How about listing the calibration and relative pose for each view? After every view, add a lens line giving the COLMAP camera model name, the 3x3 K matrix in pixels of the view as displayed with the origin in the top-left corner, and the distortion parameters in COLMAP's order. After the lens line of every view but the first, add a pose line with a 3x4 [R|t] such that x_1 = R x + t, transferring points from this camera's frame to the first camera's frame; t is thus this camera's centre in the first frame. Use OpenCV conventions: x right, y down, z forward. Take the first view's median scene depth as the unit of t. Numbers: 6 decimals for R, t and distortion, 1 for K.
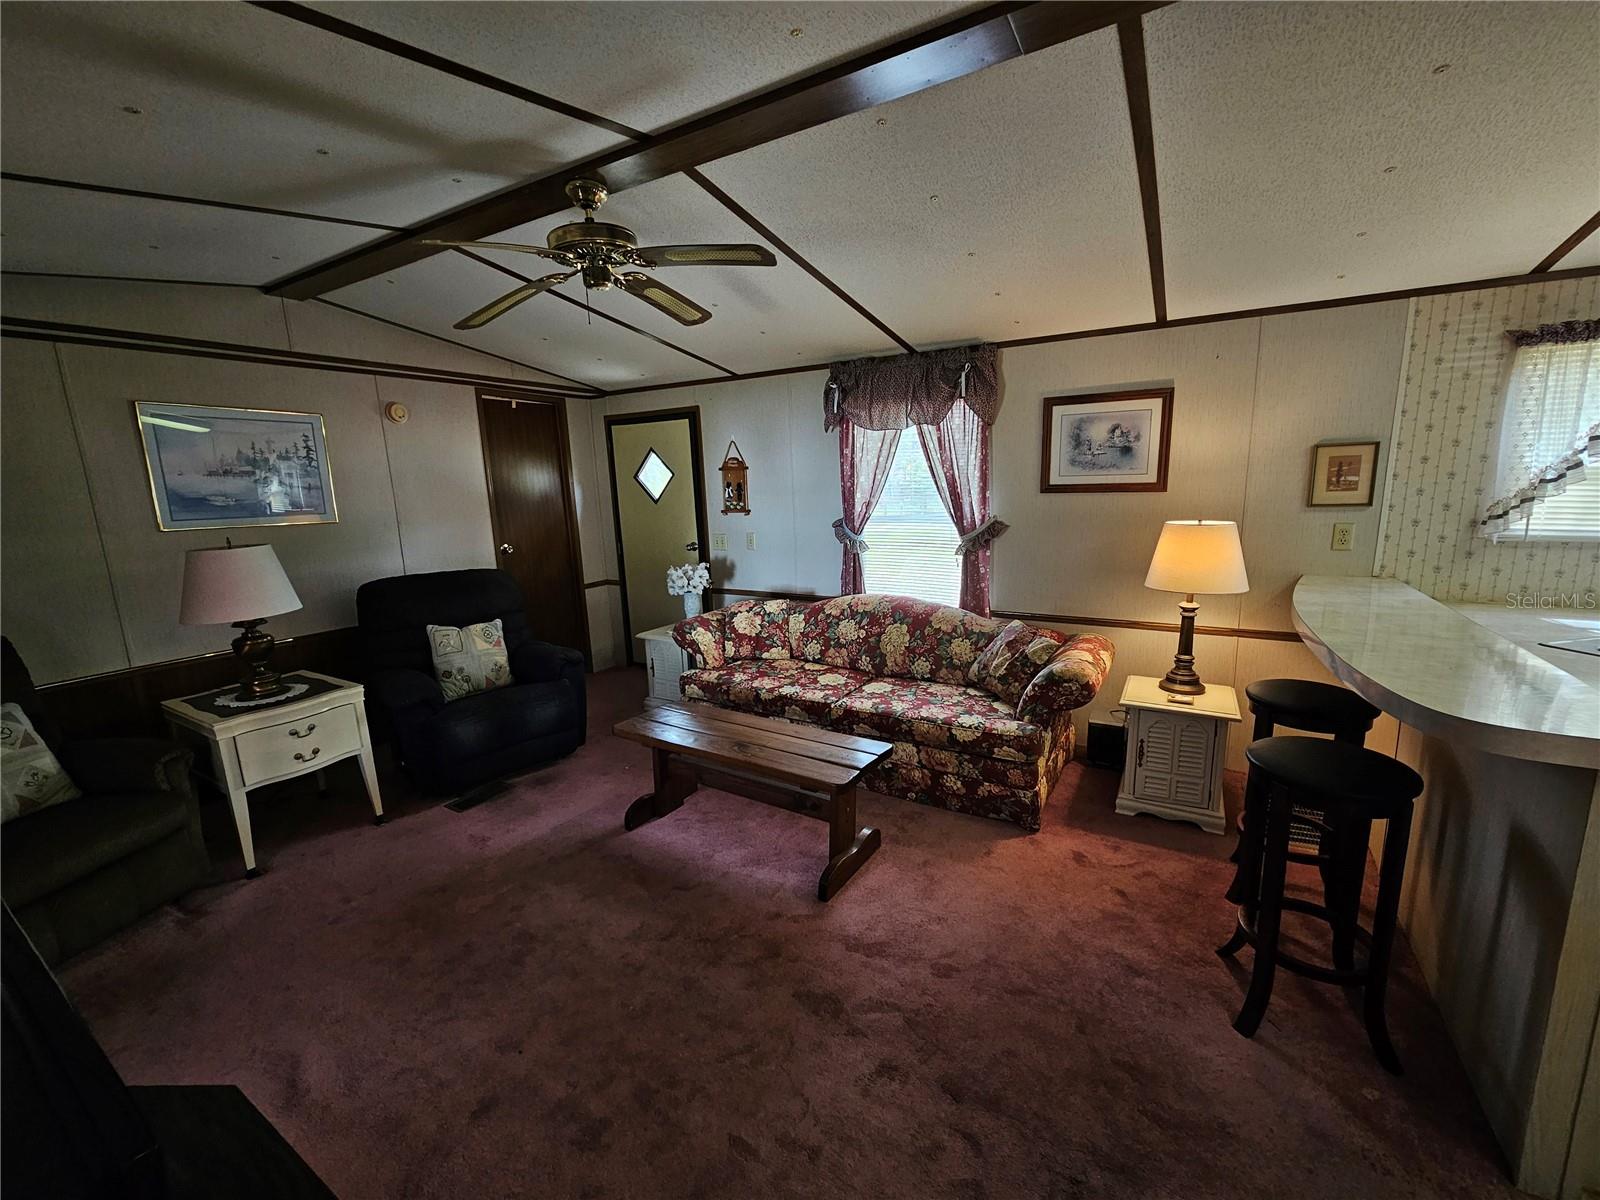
lens RADIAL K [[653.3, 0, 811.2], [0, 653.3, 603.0], [0, 0, 1]] dist [-0.002485, -0.000403]
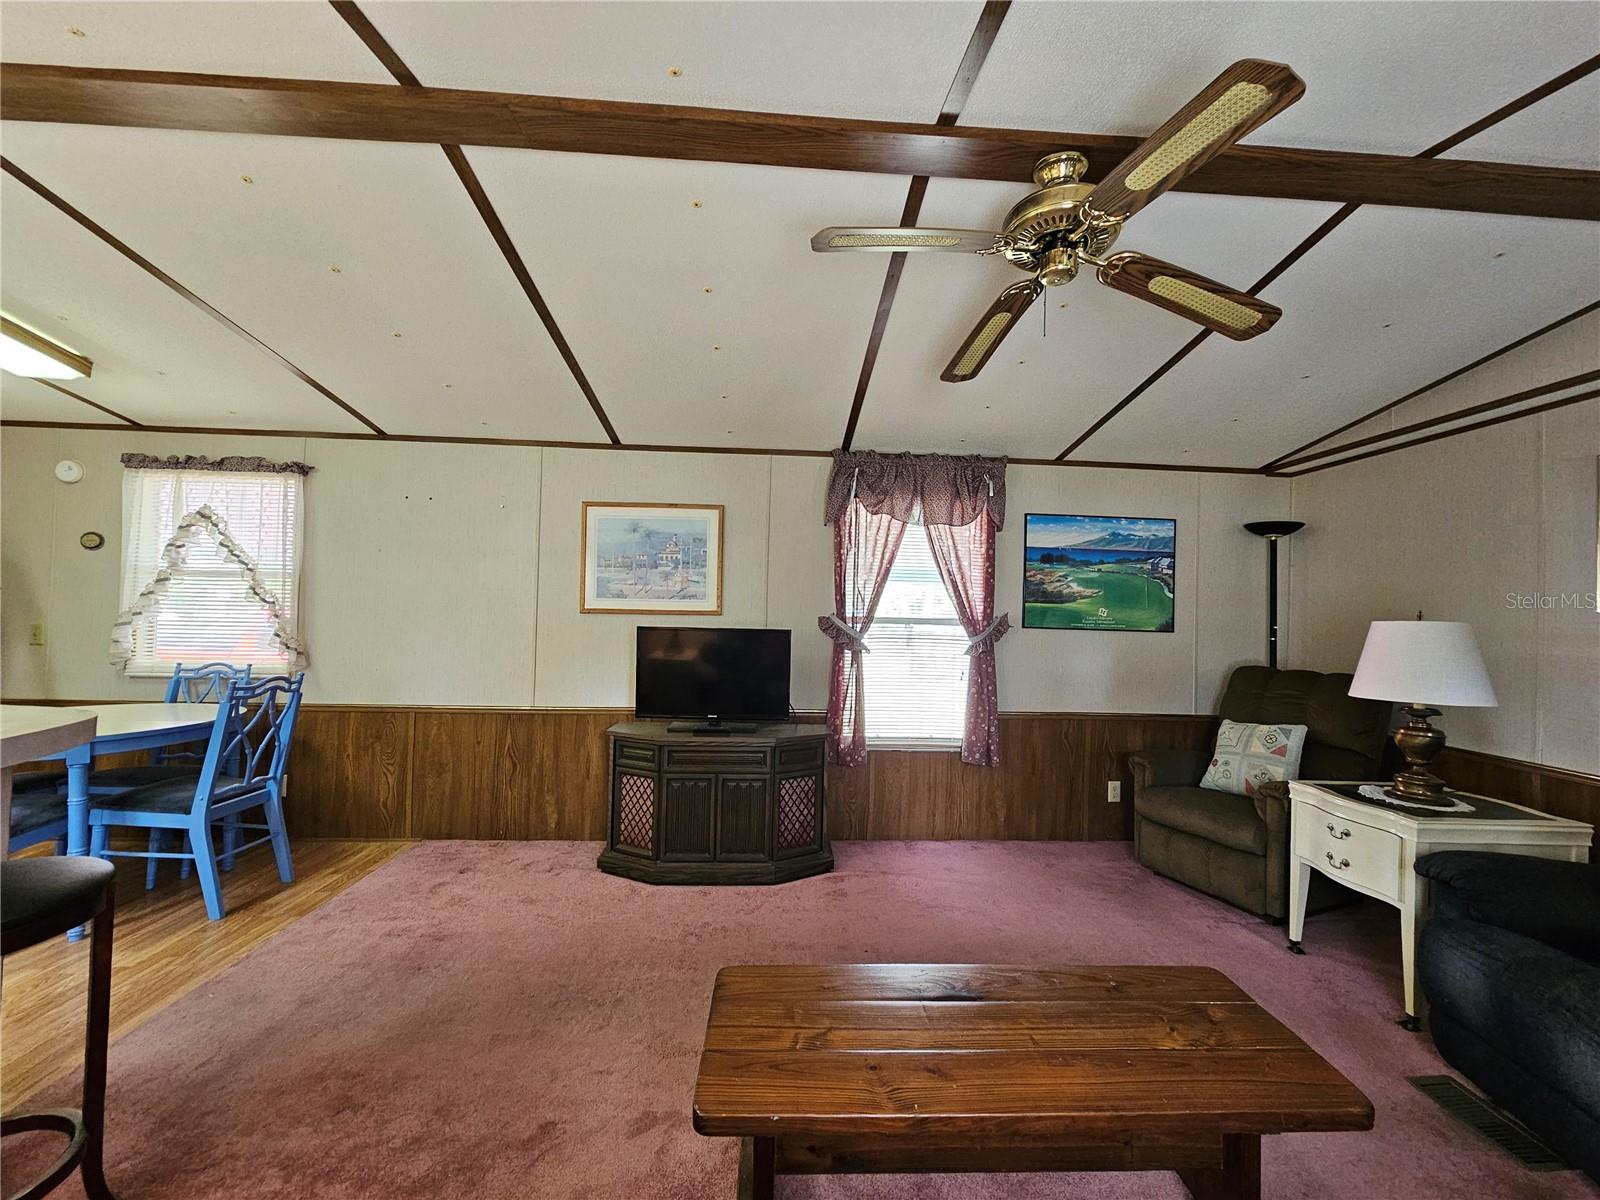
lens RADIAL K [[653.3, 0, 804.3], [0, 653.3, 597.5], [0, 0, 1]] dist [-0.002485, -0.000403]
pose [[-0.829112, -0.003943, -0.559068, 0.231799], [-0.105010, 0.983276, 0.148797, -0.127736], [0.549132, 0.182077, -0.815660, 0.978728]]
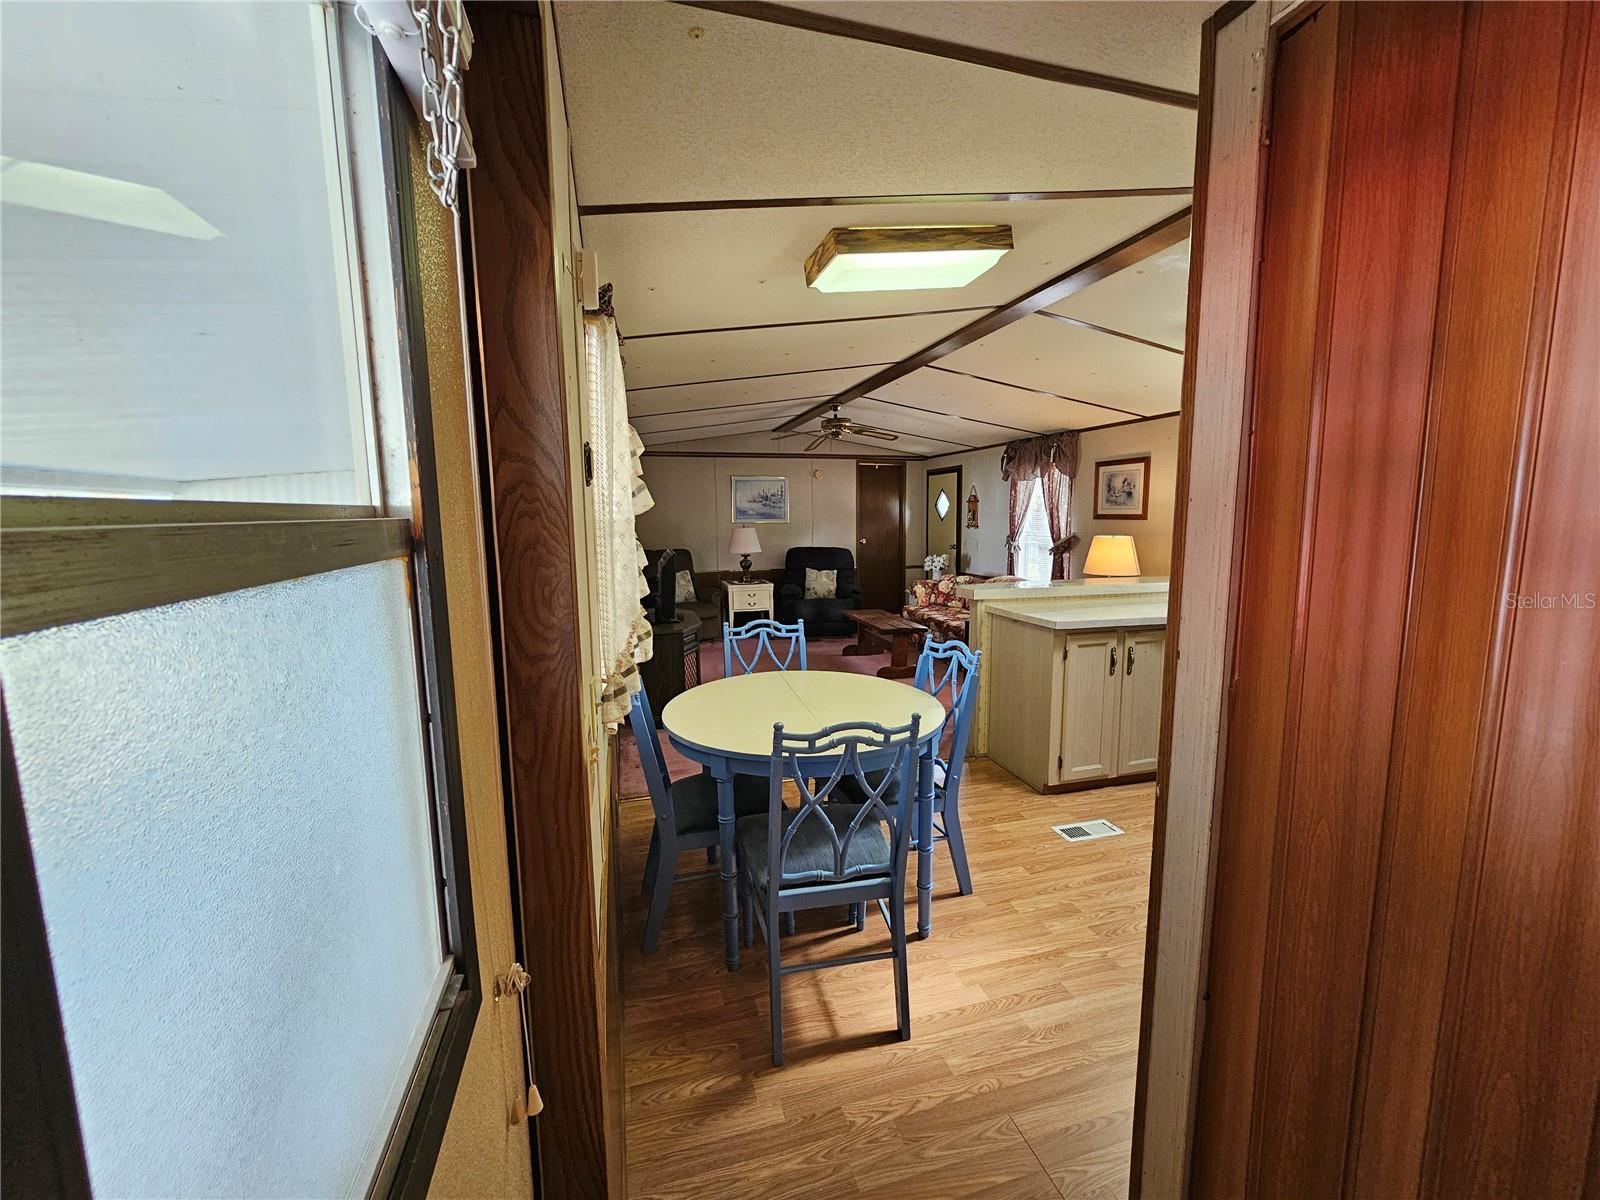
lens RADIAL K [[653.3, 0, 809.4], [0, 653.3, 599.8], [0, 0, 1]] dist [-0.002485, -0.000403]
pose [[0.727859, 0.113730, -0.676229, 0.988867], [-0.142734, 0.989678, 0.012815, 0.113933], [0.670707, 0.087193, 0.736580, -0.678193]]
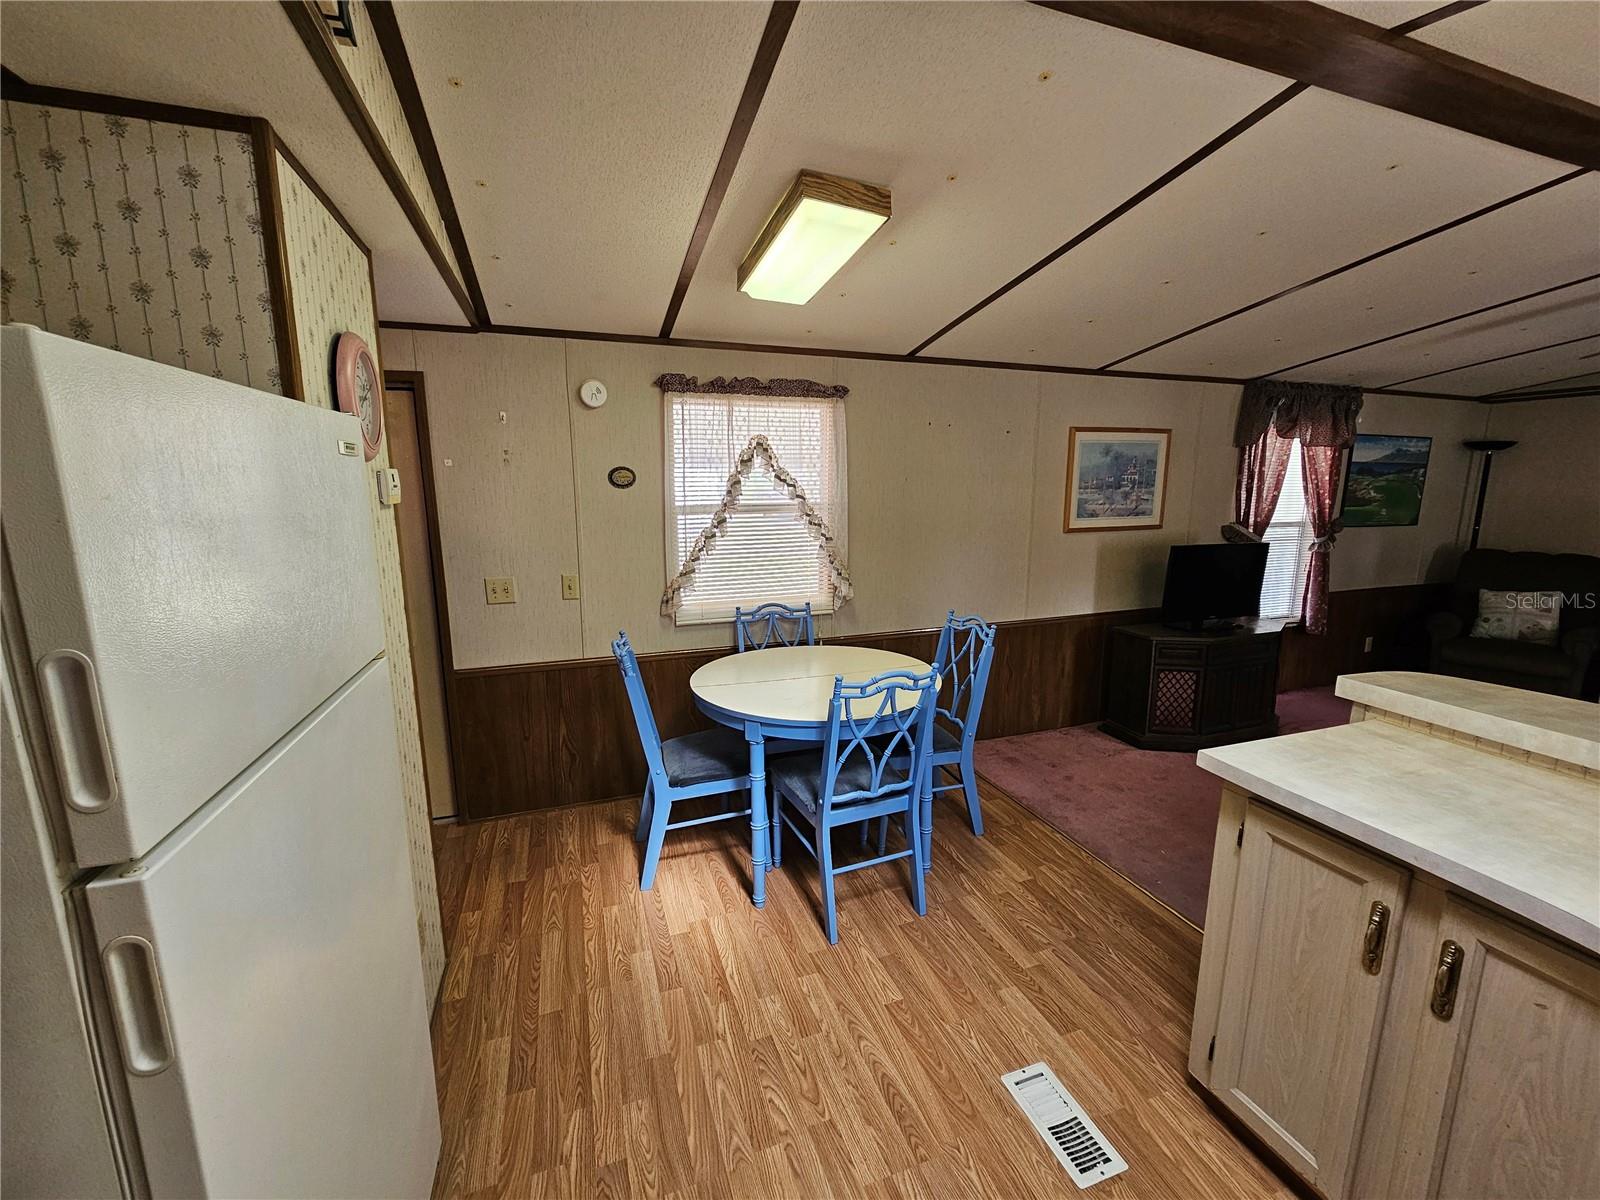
lens RADIAL K [[653.3, 0, 804.9], [0, 653.3, 600.6], [0, 0, 1]] dist [-0.002485, -0.000403]
pose [[-0.637138, 0.166357, -0.752582, 1.111408], [-0.125704, 0.940927, 0.314412, -0.099237], [0.760430, 0.294926, -0.578589, 0.278853]]
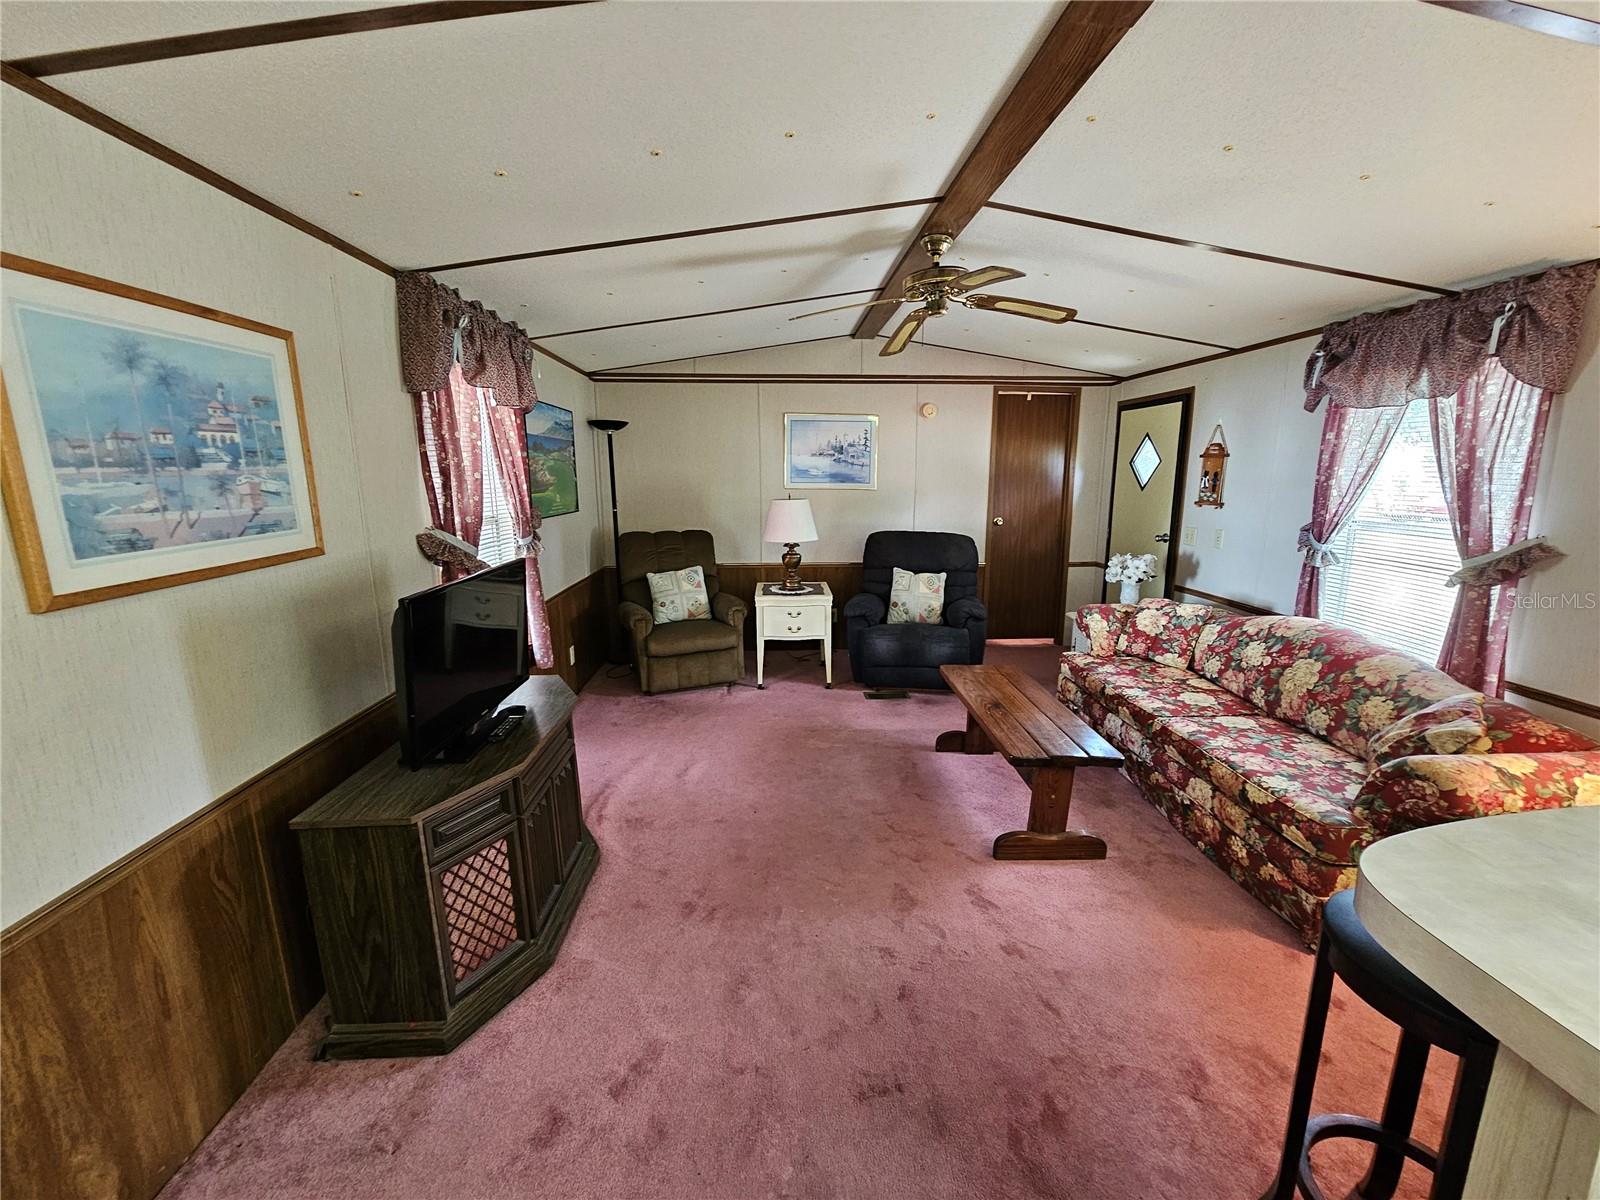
lens RADIAL K [[653.3, 0, 806.8], [0, 653.3, 602.7], [0, 0, 1]] dist [-0.002485, -0.000403]
pose [[0.556402, 0.194578, -0.807810, 0.438008], [-0.172059, 0.978103, 0.117086, -0.022905], [0.812904, 0.073844, 0.577698, 0.057733]]
